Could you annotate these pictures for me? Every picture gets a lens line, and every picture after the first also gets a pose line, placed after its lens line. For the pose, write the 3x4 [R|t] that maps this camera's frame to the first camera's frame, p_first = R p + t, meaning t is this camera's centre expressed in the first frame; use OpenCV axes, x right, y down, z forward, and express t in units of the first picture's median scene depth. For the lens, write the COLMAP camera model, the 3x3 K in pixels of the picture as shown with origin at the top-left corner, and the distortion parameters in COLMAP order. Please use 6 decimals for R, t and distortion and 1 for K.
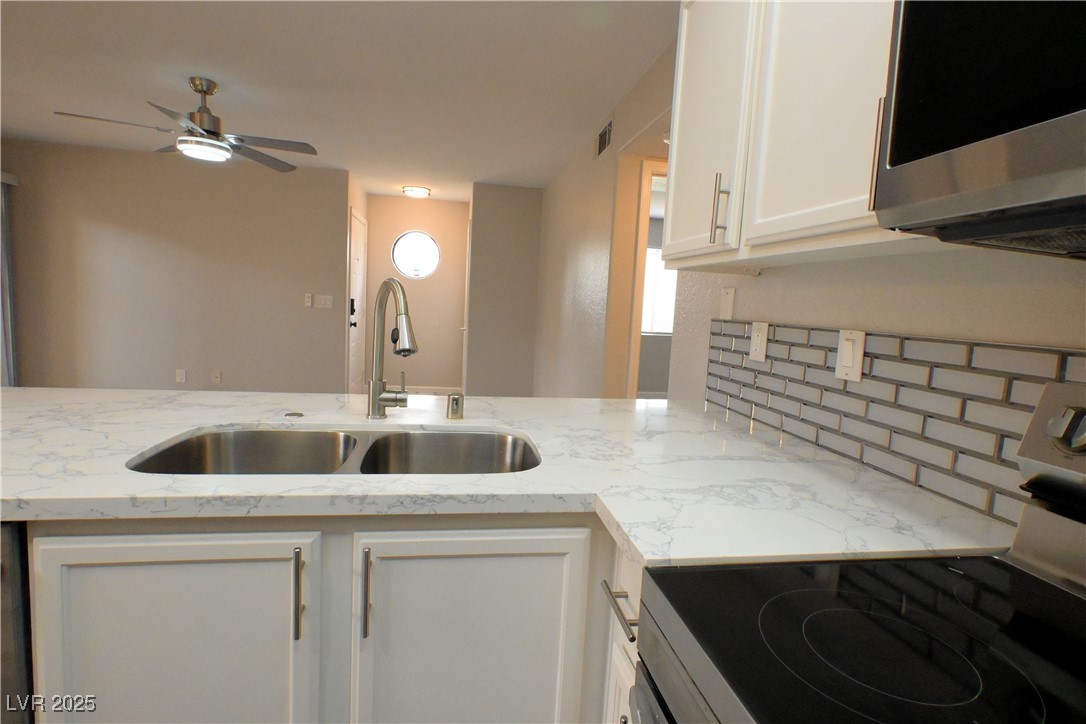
lens RADIAL K [[532.4, 0, 553.3], [0, 532.4, 369.7], [0, 0, 1]] dist [-0.005328, 0.001315]
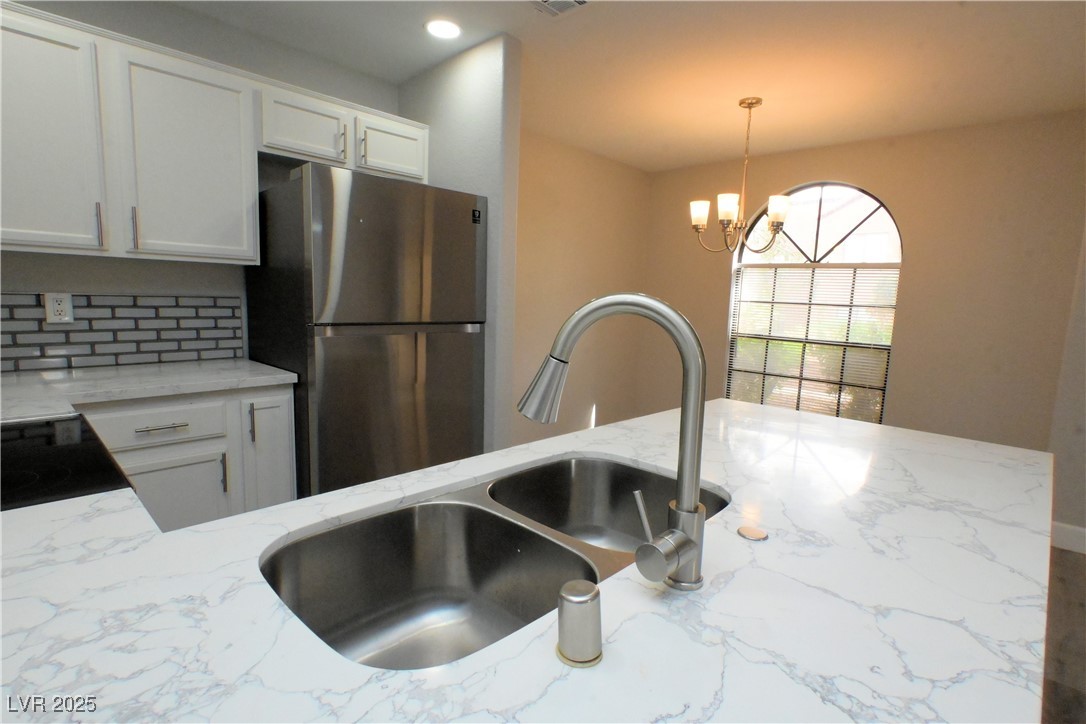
lens RADIAL K [[532.4, 0, 549.7], [0, 532.4, 368.2], [0, 0, 1]] dist [-0.005328, 0.001315]
pose [[-0.808747, -0.003865, -0.588144, 0.062772], [-0.149306, 0.968571, 0.198942, -0.207692], [0.568890, 0.248707, -0.783906, 1.483308]]
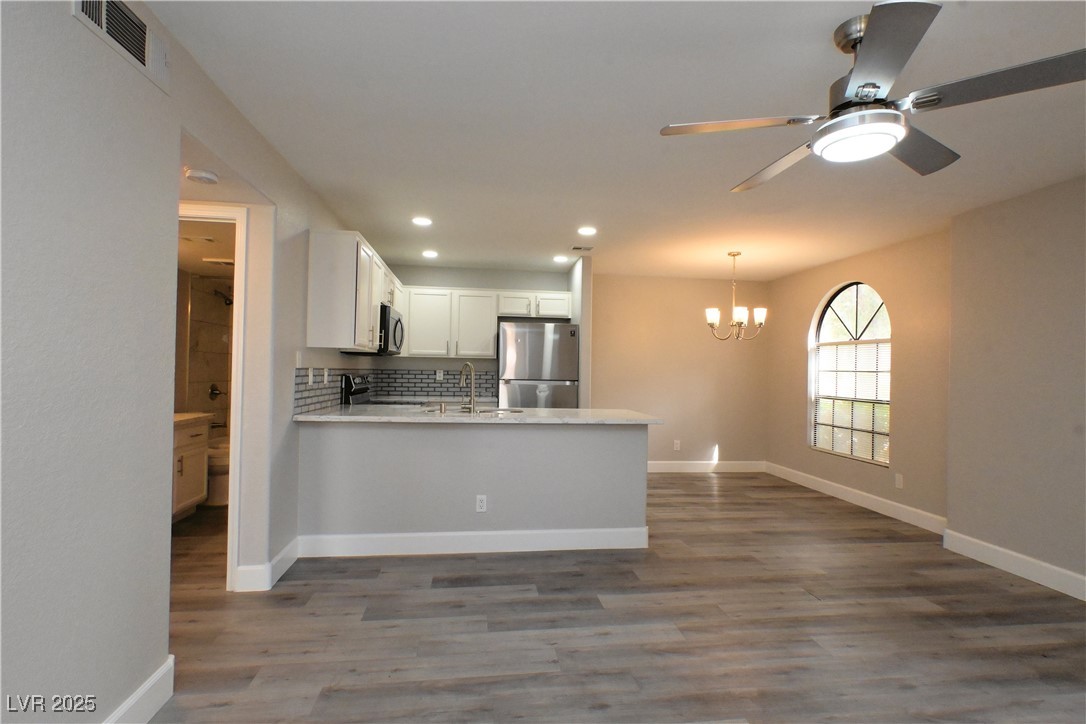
lens RADIAL K [[532.4, 0, 548.5], [0, 532.4, 360.3], [0, 0, 1]] dist [-0.005328, 0.001315]
pose [[-0.996101, -0.071579, 0.051574, -0.987972], [-0.065932, 0.992398, 0.103918, -0.567546], [-0.058620, 0.100112, -0.993248, 4.261221]]
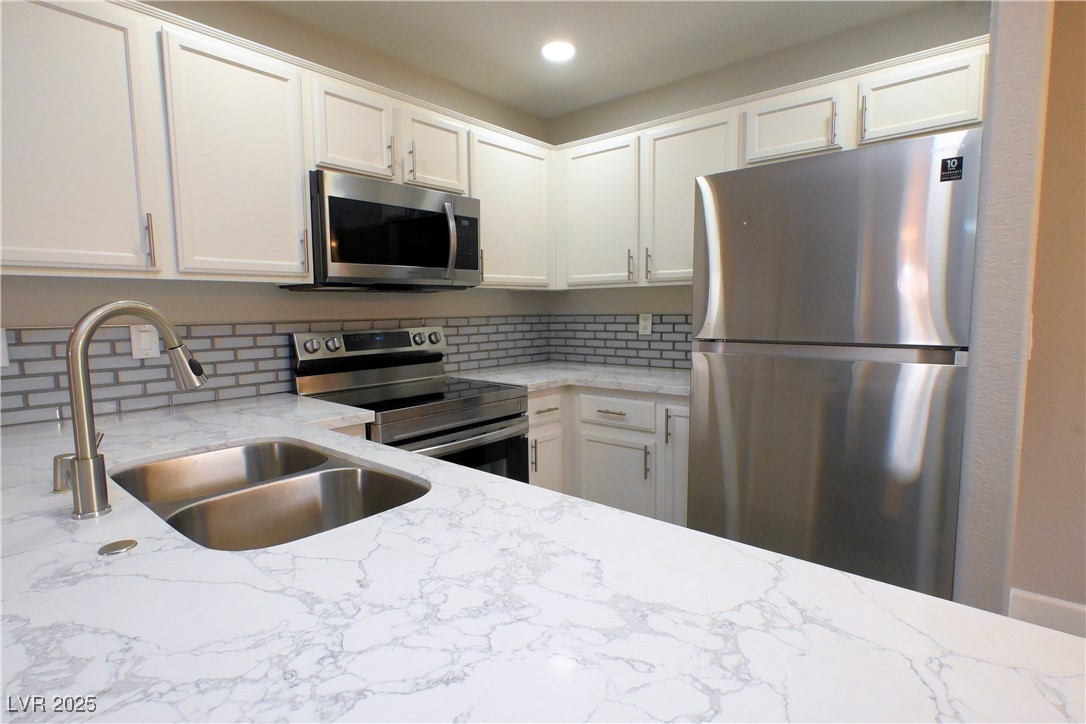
lens RADIAL K [[532.4, 0, 534.8], [0, 532.4, 368.4], [0, 0, 1]] dist [-0.005328, 0.001315]
pose [[-0.629785, -0.137107, 0.764573, -1.320071], [0.069817, 0.970323, 0.231512, -0.230221], [-0.773626, 0.199183, -0.601523, 1.105076]]
